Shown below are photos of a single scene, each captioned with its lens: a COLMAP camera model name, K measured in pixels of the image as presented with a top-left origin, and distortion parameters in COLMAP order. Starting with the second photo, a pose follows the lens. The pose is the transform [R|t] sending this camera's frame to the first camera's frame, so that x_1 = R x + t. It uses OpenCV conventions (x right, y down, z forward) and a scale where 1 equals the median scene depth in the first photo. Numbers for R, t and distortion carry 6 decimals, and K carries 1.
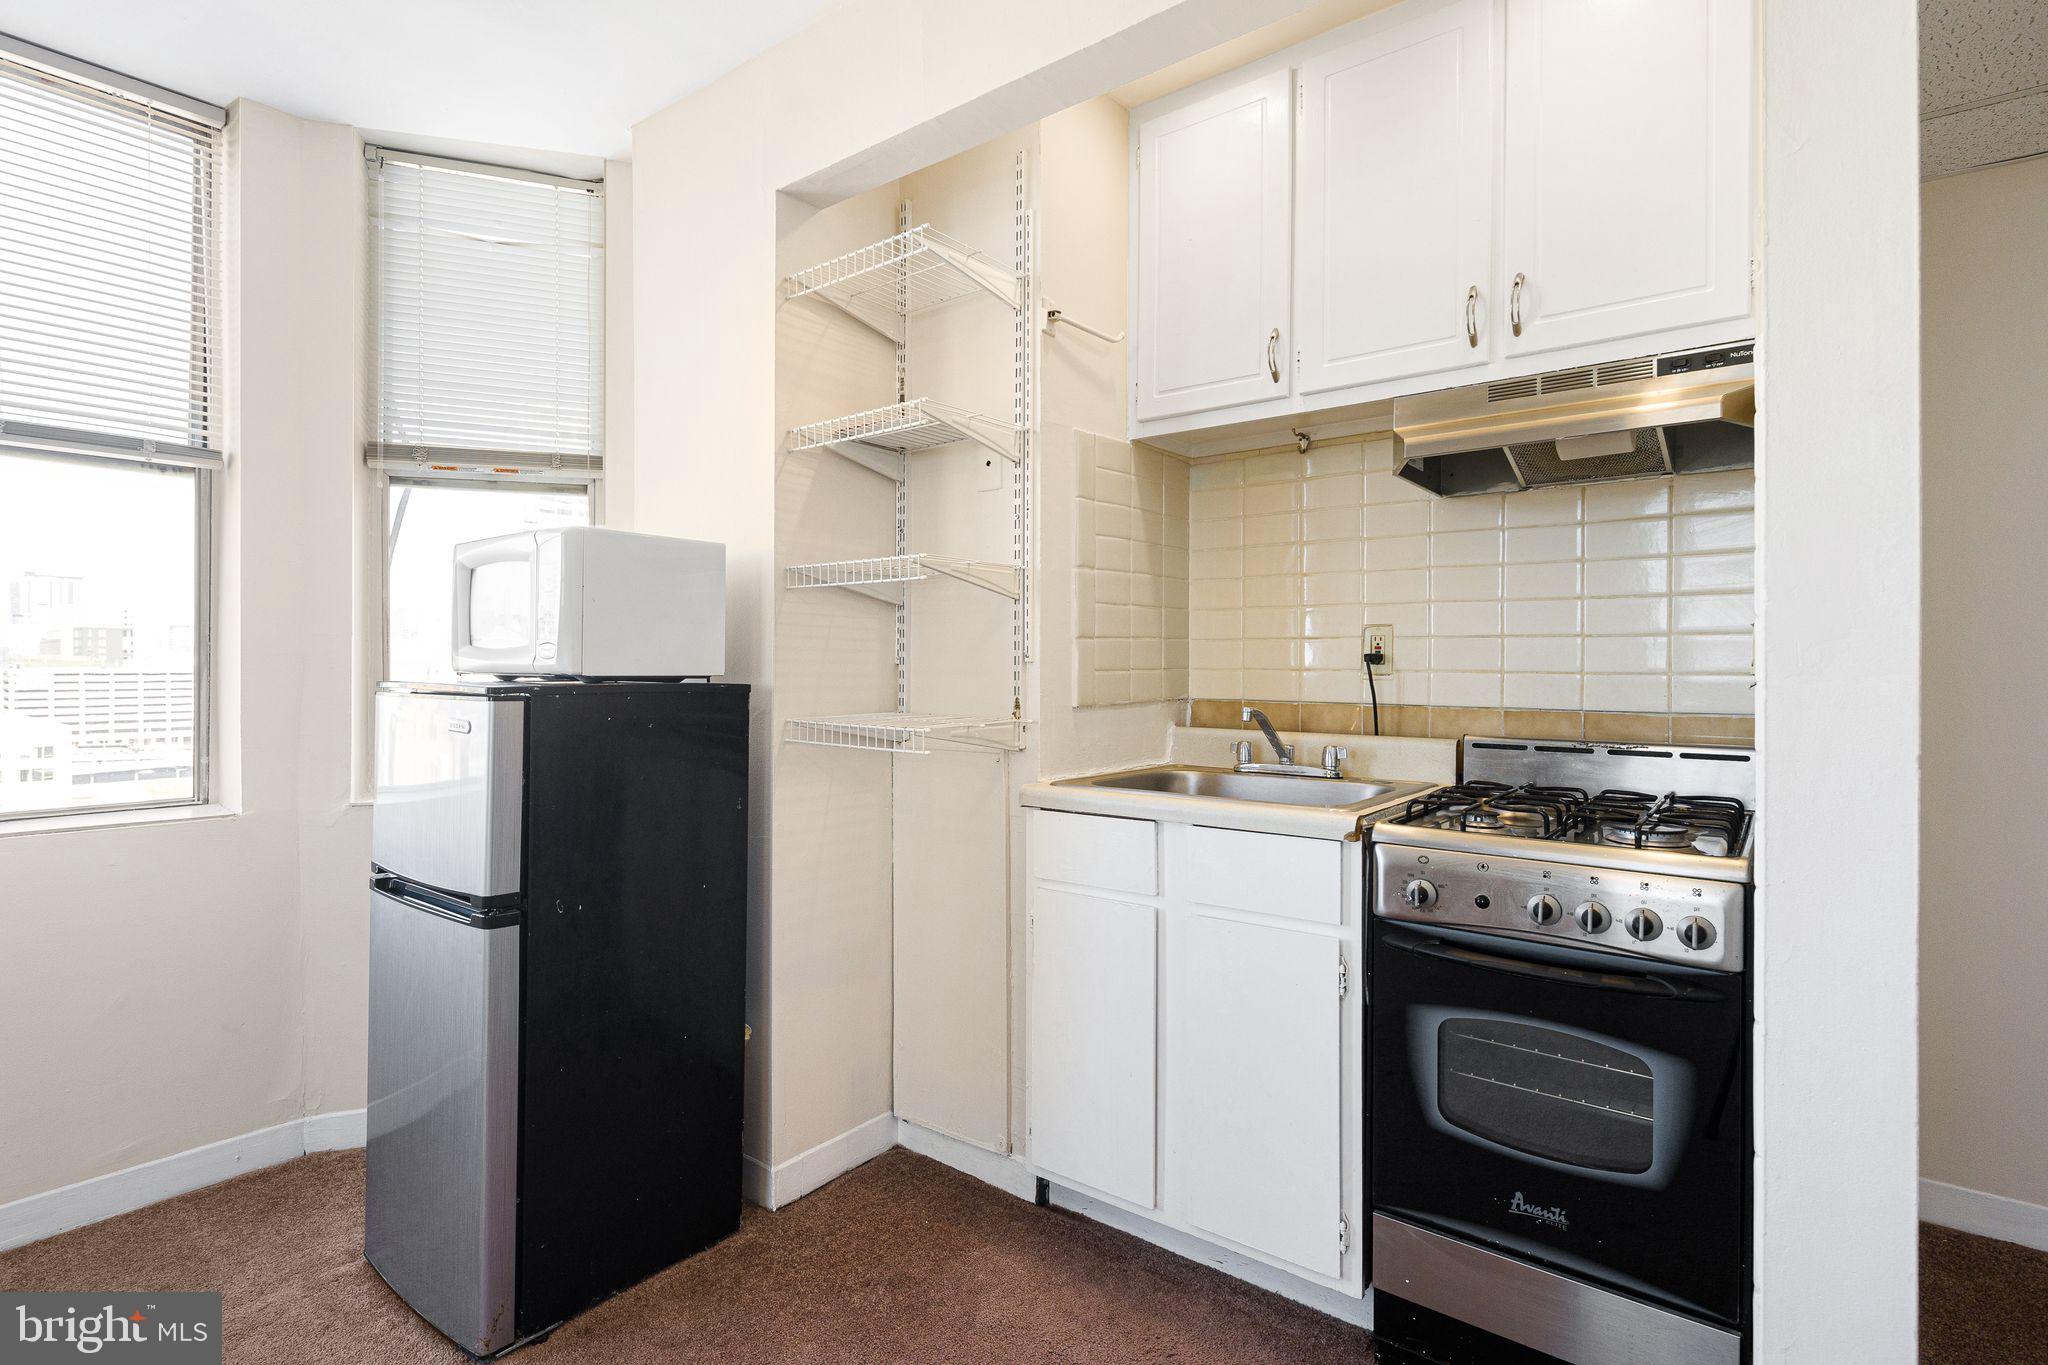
lens RADIAL K [[998.0, 0, 1034.8], [0, 998.0, 659.3], [0, 0, 1]] dist [-0.000622, -0.001465]
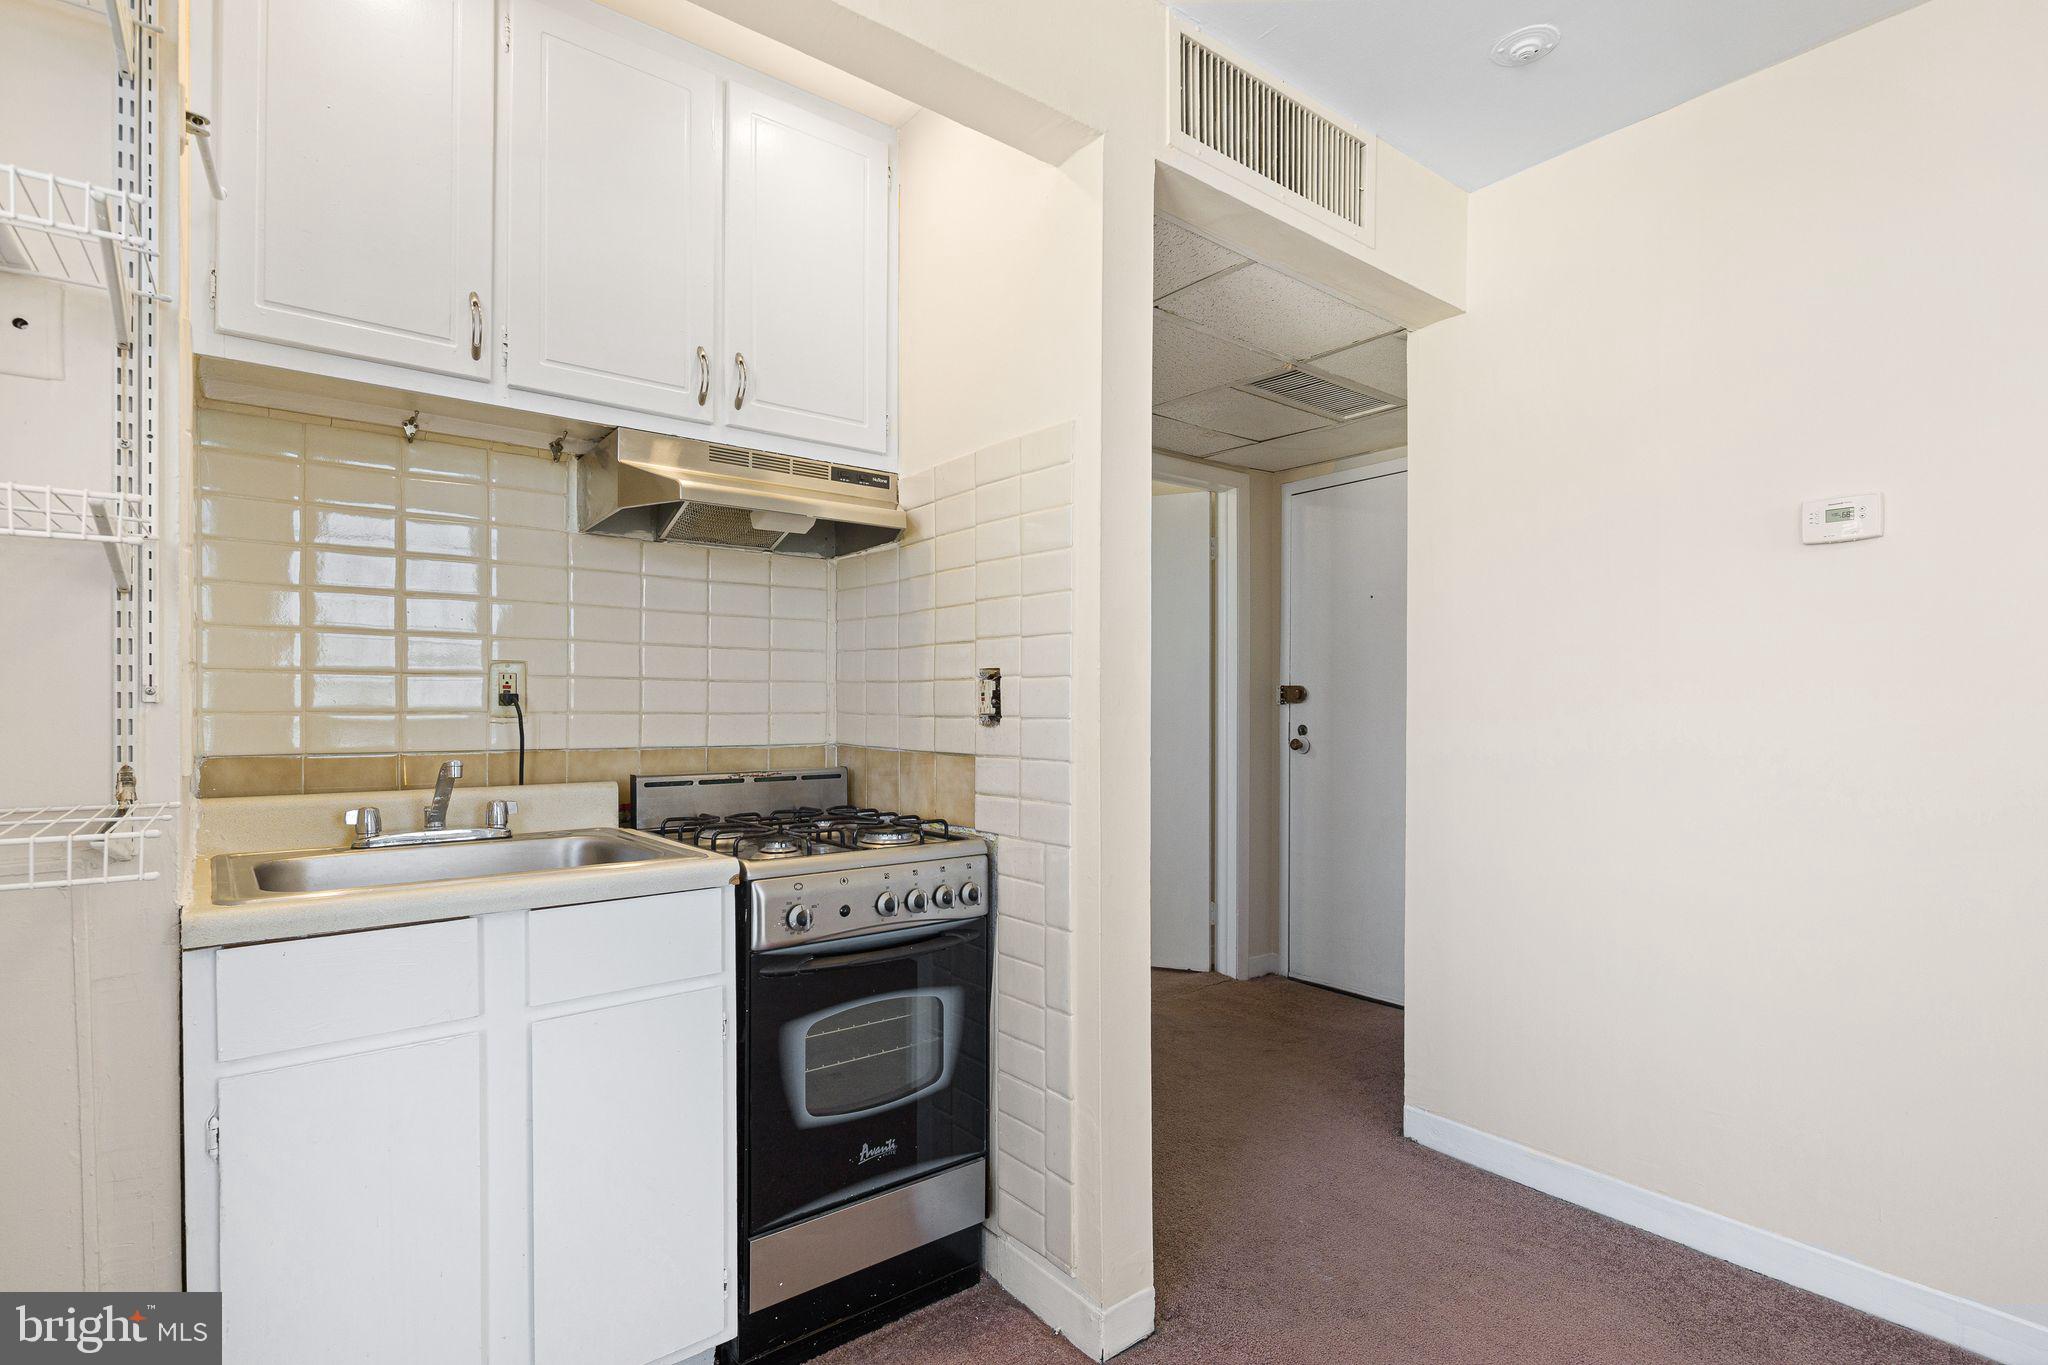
lens RADIAL K [[1047.1, 0, 973.0], [0, 1047.1, 705.8], [0, 0, 1]] dist [0.002214, -0.000207]
pose [[0.223528, -0.001324, 0.974697, -0.563110], [-0.008395, 0.999959, 0.003284, -0.001471], [-0.974661, -0.008917, 0.223507, 0.462784]]
